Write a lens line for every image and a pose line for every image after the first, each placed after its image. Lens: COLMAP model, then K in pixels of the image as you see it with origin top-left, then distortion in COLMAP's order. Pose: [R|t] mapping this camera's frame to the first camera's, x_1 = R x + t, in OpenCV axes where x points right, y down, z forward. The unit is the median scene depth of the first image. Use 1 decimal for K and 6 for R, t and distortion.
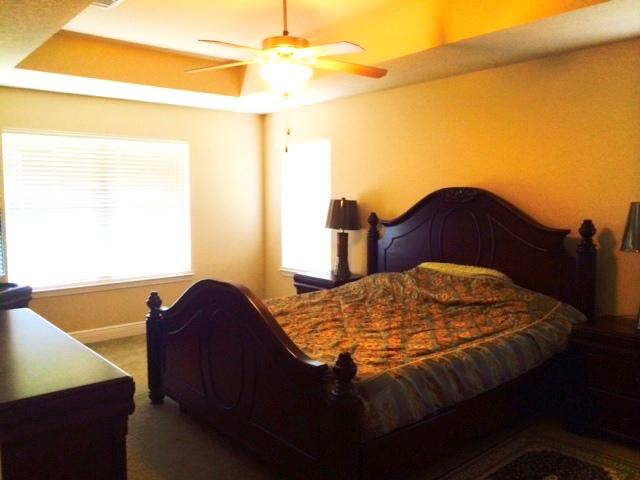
lens RADIAL K [[549.6, 0, 318.0], [0, 549.6, 239.3], [0, 0, 1]] dist [0.086629, -0.114482]
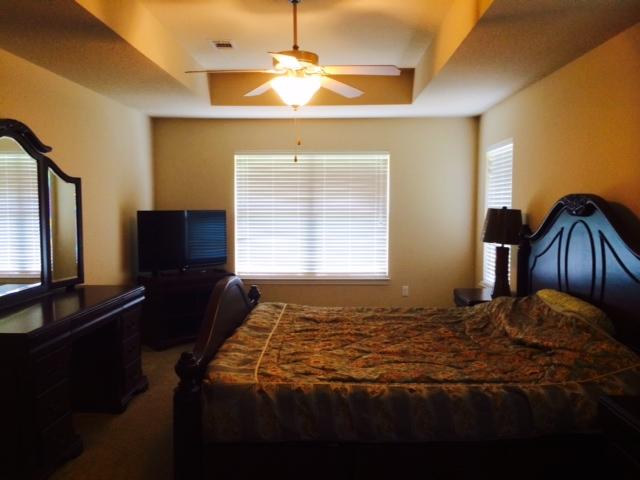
lens RADIAL K [[549.6, 0, 318.0], [0, 549.6, 239.3], [0, 0, 1]] dist [0.086629, -0.114482]
pose [[0.753817, 0.049890, -0.655188, 0.526179], [-0.056434, 0.998345, 0.011090, -0.023233], [0.654657, 0.028616, 0.755384, 0.196003]]
